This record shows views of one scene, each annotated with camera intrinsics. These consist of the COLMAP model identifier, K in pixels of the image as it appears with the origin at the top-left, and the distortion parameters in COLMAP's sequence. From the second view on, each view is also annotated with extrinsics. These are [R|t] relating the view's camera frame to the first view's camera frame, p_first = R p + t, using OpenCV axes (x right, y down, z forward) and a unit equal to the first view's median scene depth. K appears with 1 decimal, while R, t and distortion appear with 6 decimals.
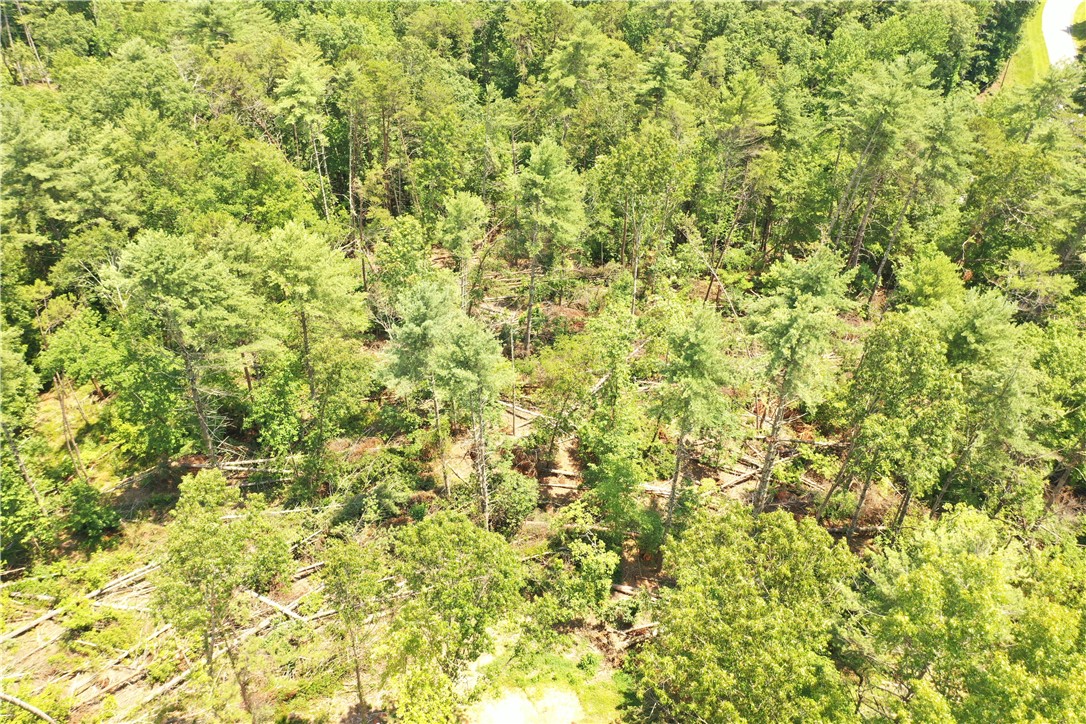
lens RADIAL K [[857.4, 0, 544.3], [0, 857.4, 361.7], [0, 0, 1]] dist [-0.001709, -0.006892]
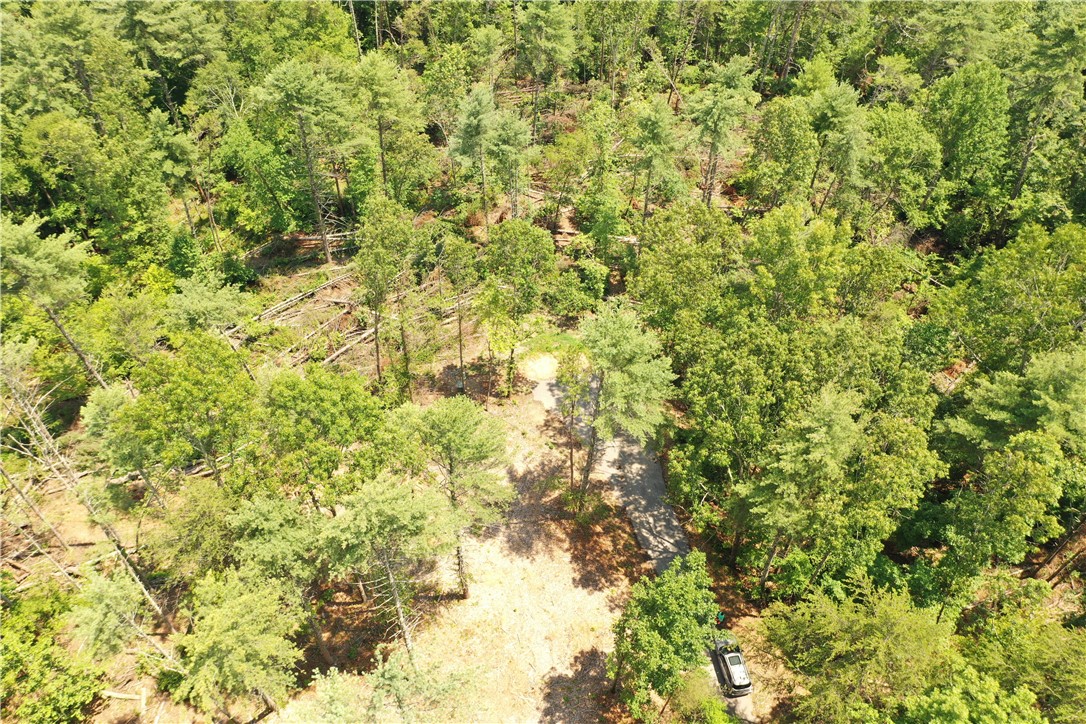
lens RADIAL K [[857.4, 0, 543.4], [0, 857.4, 363.1], [0, 0, 1]] dist [-0.001709, -0.006892]
pose [[0.998803, -0.041014, 0.026656, -0.054885], [0.035375, 0.982012, 0.185473, 0.069784], [-0.033783, -0.184308, 0.982288, -0.383275]]
